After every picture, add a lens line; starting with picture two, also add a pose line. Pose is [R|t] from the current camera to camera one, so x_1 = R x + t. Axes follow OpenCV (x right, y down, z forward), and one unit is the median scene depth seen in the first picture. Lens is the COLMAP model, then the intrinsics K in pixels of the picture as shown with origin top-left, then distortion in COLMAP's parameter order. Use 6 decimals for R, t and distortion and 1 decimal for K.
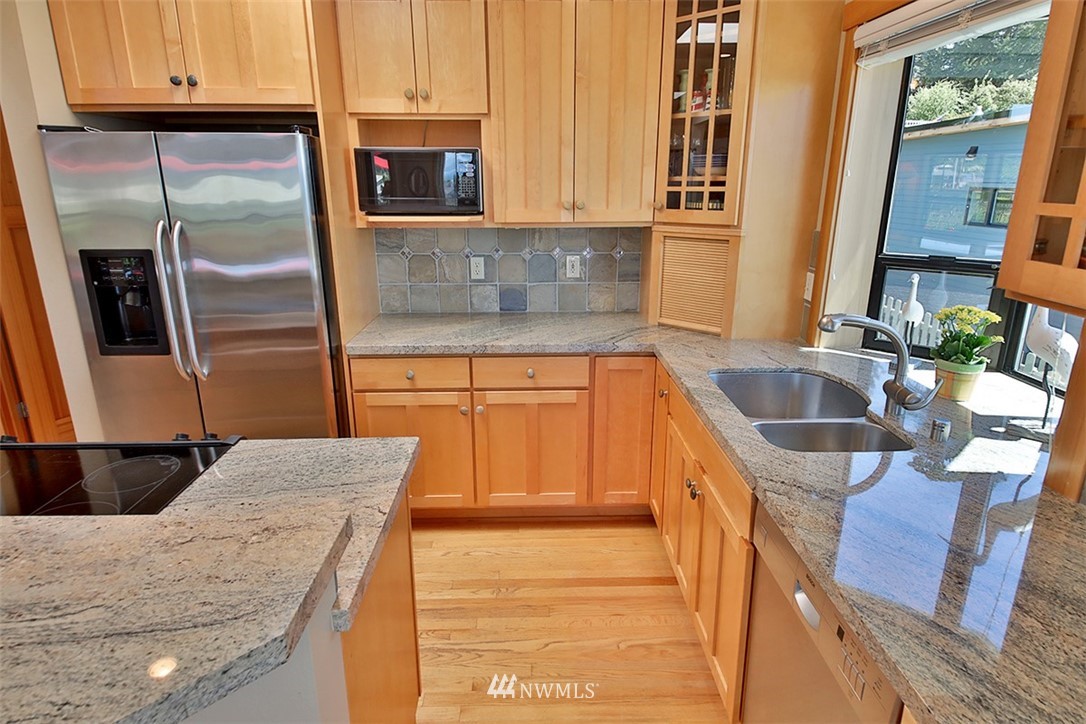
lens RADIAL K [[601.3, 0, 543.0], [0, 601.3, 362.0], [0, 0, 1]] dist [0.042218, -0.038424]
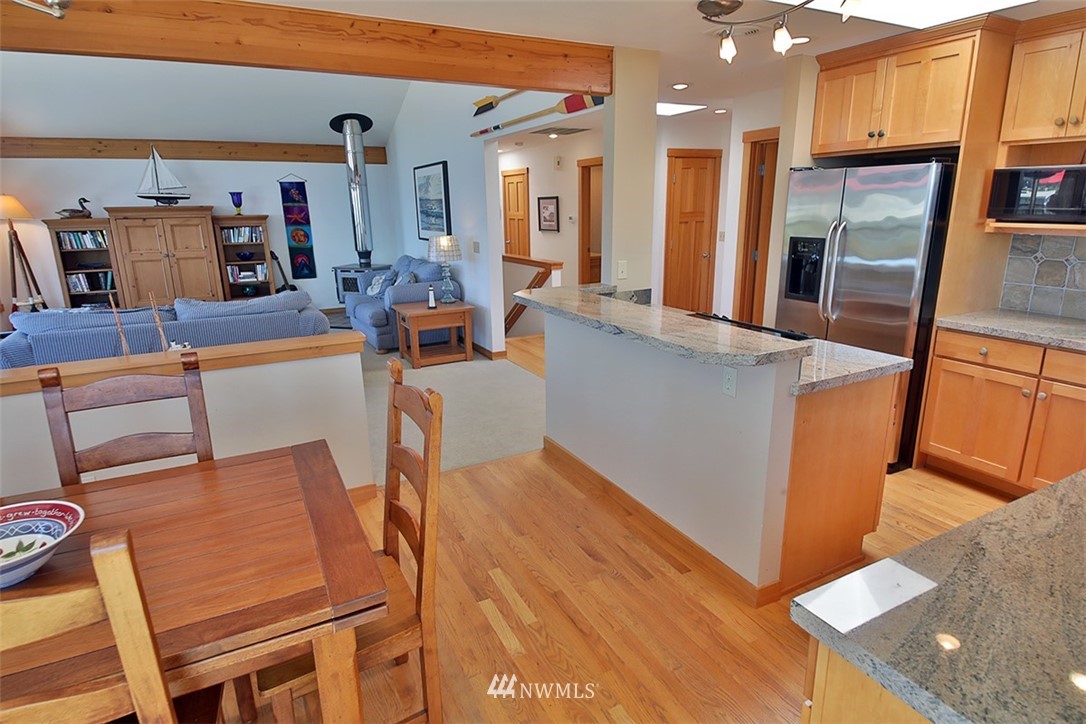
lens RADIAL K [[601.3, 0, 543.0], [0, 601.3, 362.0], [0, 0, 1]] dist [0.042218, -0.038424]
pose [[0.445524, 0.224113, -0.866765, 0.451694], [-0.245243, 0.961679, 0.122597, 0.108628], [0.861025, 0.157948, 0.483413, -0.357794]]
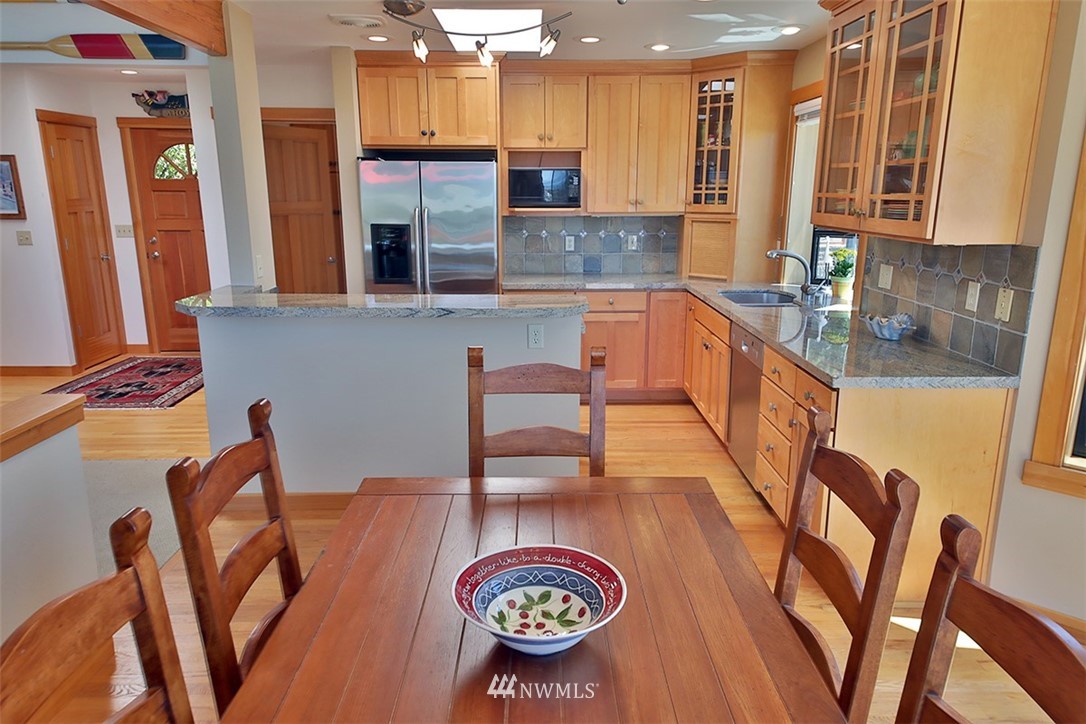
lens RADIAL K [[744.8, 0, 543.0], [0, 744.8, 362.0], [0, 0, 1]] dist [0.062992, -0.000465]
pose [[0.999941, 0.005034, -0.009667, -0.187109], [-0.005629, 0.998024, -0.062585, 0.313719], [0.009333, 0.062635, 0.997993, -1.036991]]
